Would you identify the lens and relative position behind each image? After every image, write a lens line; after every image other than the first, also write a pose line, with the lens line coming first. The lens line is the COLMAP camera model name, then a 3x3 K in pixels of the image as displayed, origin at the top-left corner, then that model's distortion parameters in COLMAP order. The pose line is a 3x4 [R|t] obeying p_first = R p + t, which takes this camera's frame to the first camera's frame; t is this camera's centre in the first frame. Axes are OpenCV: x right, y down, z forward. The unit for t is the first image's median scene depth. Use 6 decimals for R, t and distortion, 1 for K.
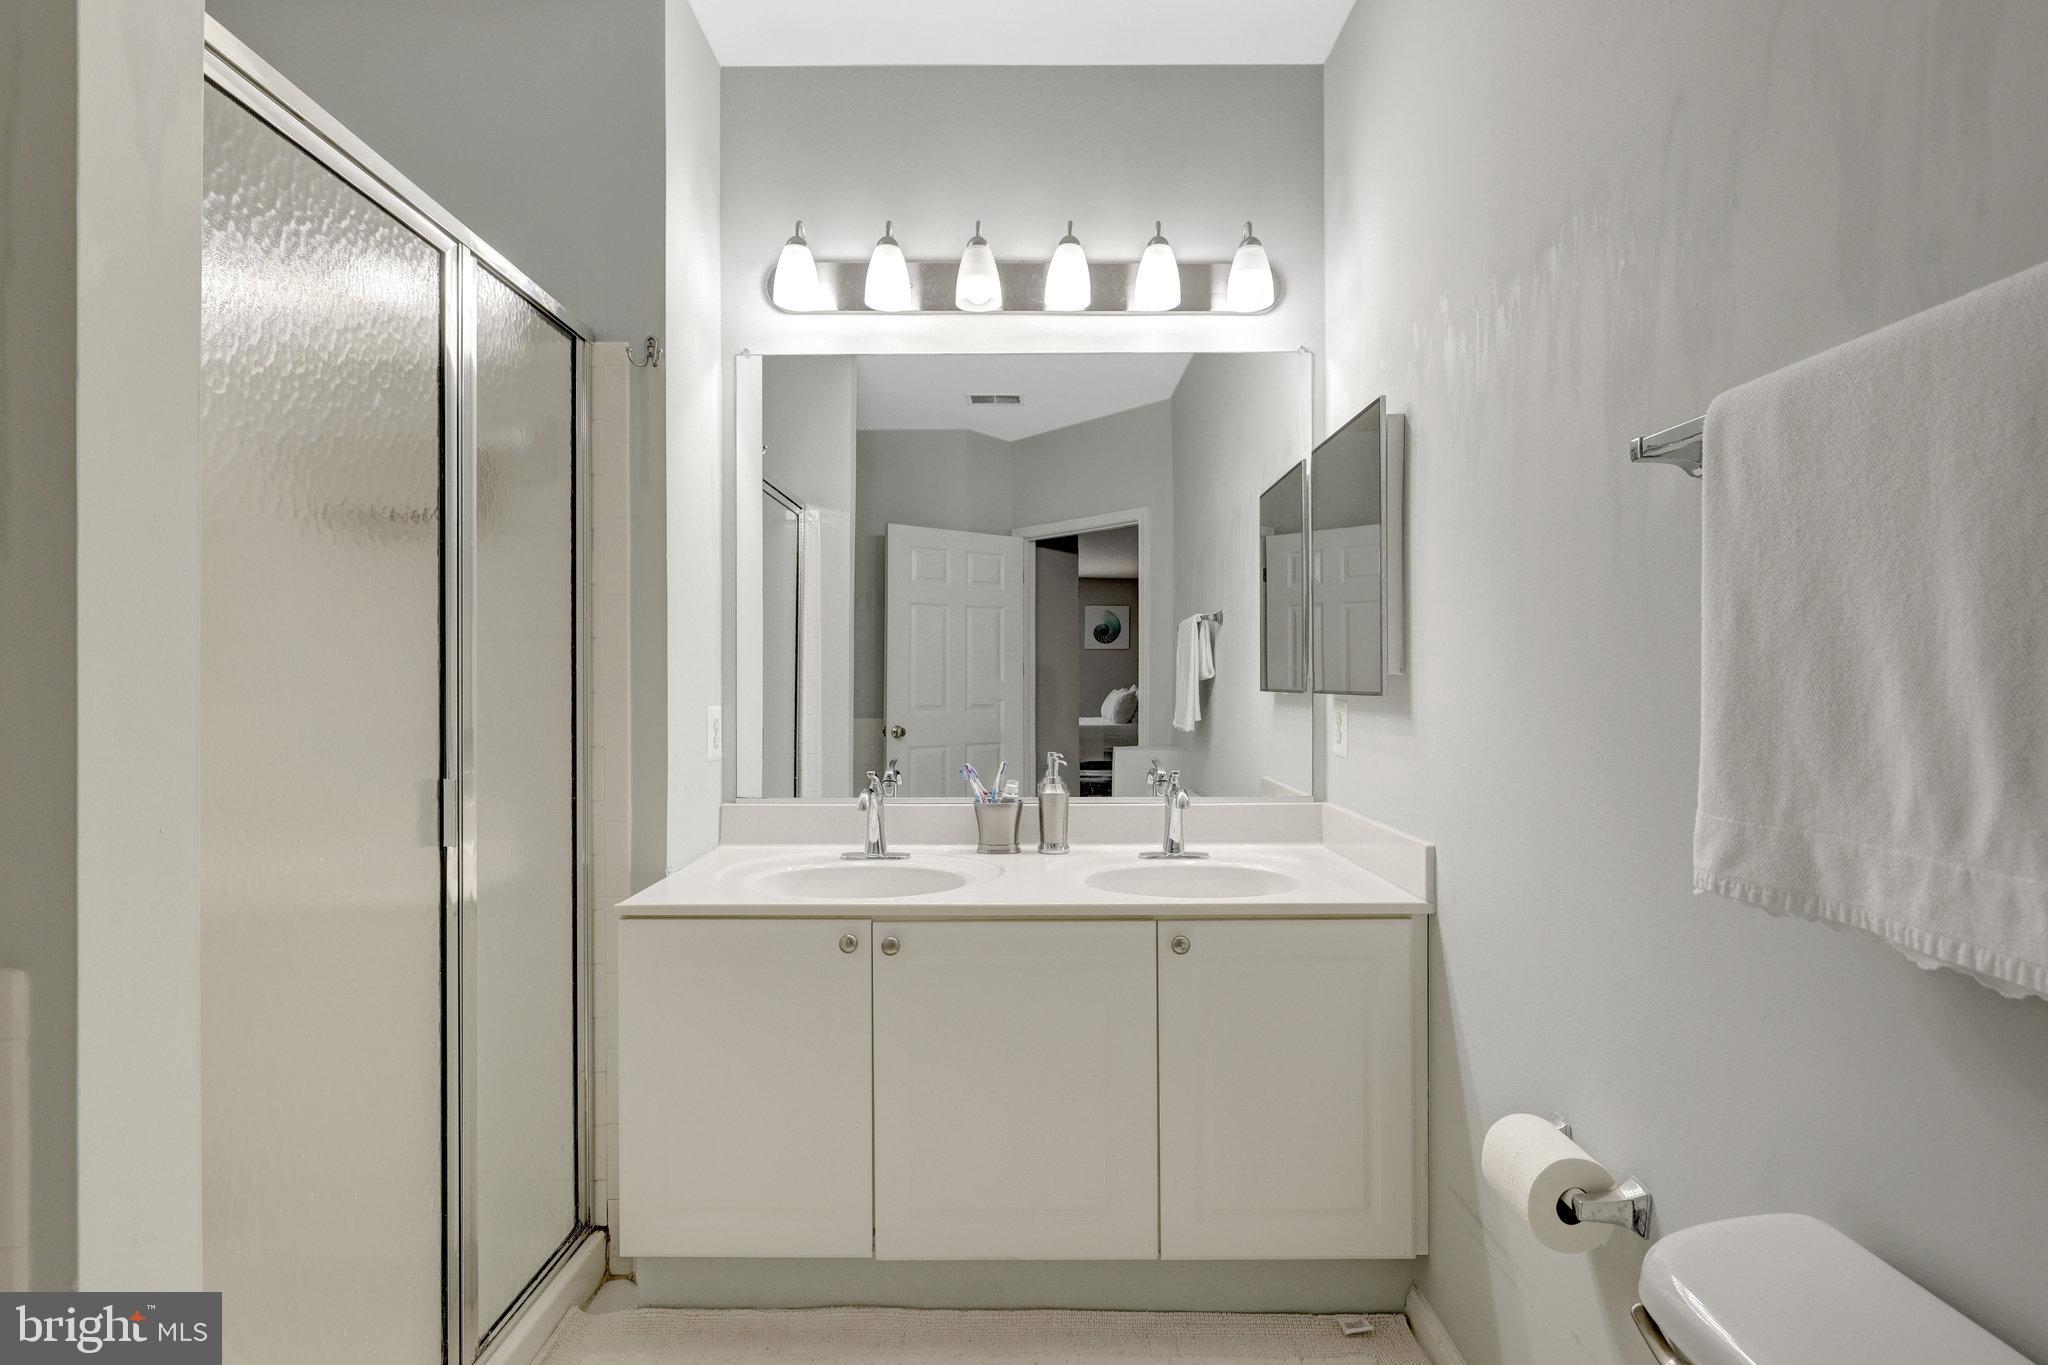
lens RADIAL K [[872.1, 0, 1014.2], [0, 872.1, 684.7], [0, 0, 1]] dist [-0.007042, 0.000611]
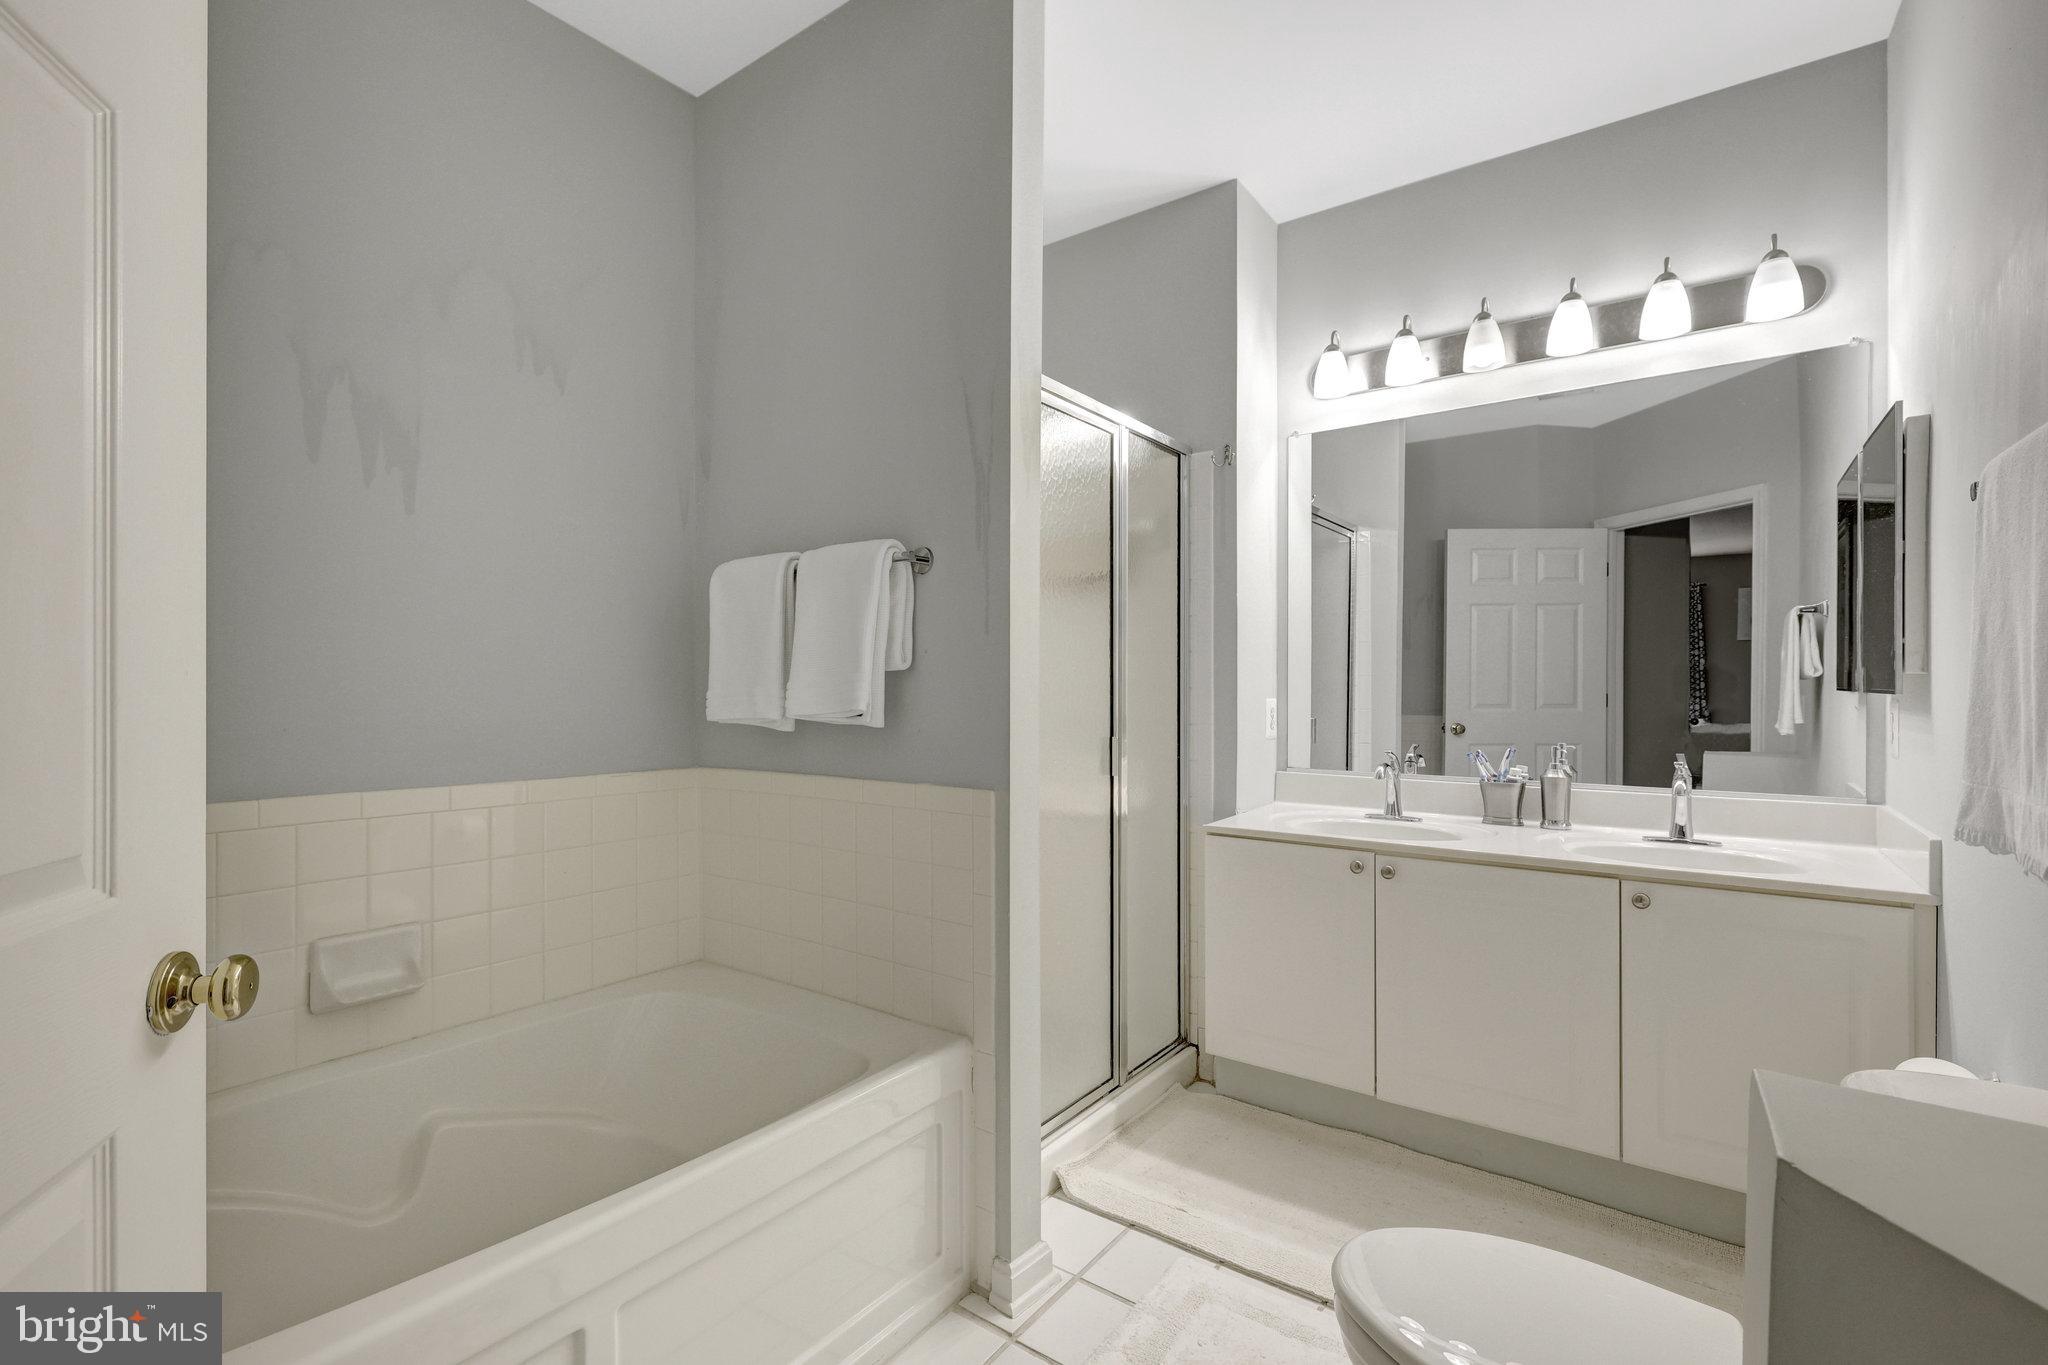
lens RADIAL K [[925.5, 0, 1032.7], [0, 925.5, 684.8], [0, 0, 1]] dist [0.004931, -0.000002]
pose [[0.817510, 0.001930, -0.575911, 0.189452], [-0.001826, 0.999998, 0.000760, 0.002067], [0.575911, 0.000430, 0.817512, -0.410252]]
